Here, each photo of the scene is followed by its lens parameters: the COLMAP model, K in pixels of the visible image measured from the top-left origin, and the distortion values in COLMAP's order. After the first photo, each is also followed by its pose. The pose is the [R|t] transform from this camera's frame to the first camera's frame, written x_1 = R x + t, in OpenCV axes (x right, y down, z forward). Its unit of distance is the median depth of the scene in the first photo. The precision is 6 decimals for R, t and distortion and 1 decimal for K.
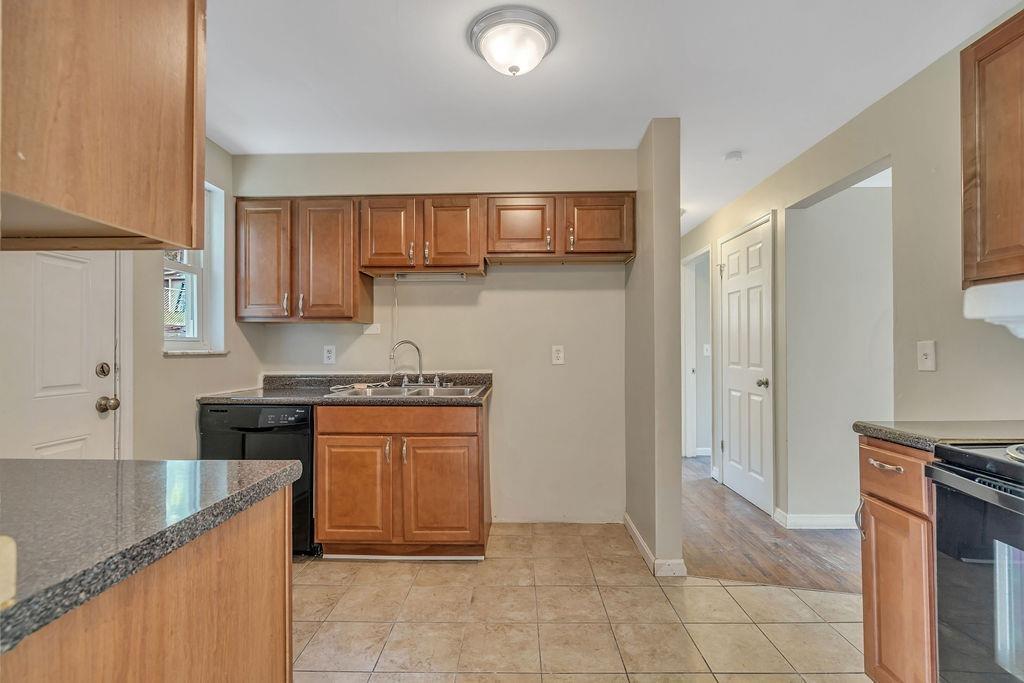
lens RADIAL K [[466.6, 0, 512.0], [0, 466.6, 341.5], [0, 0, 1]] dist [-0.011828, 0.000160]
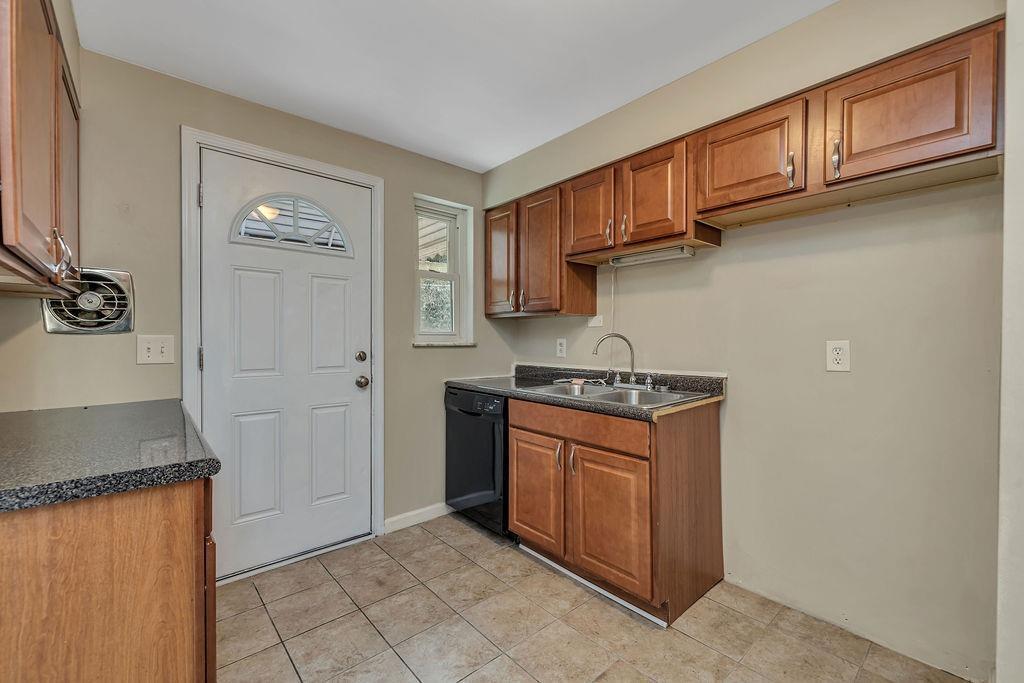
lens RADIAL K [[429.3, 0, 513.4], [0, 429.3, 343.3], [0, 0, 1]] dist [0.000372, 0.000341]
pose [[0.675092, 0.013013, -0.737619, 0.253196], [0.004658, 0.999749, 0.021901, -0.002367], [0.737719, -0.018221, 0.674862, 0.334501]]
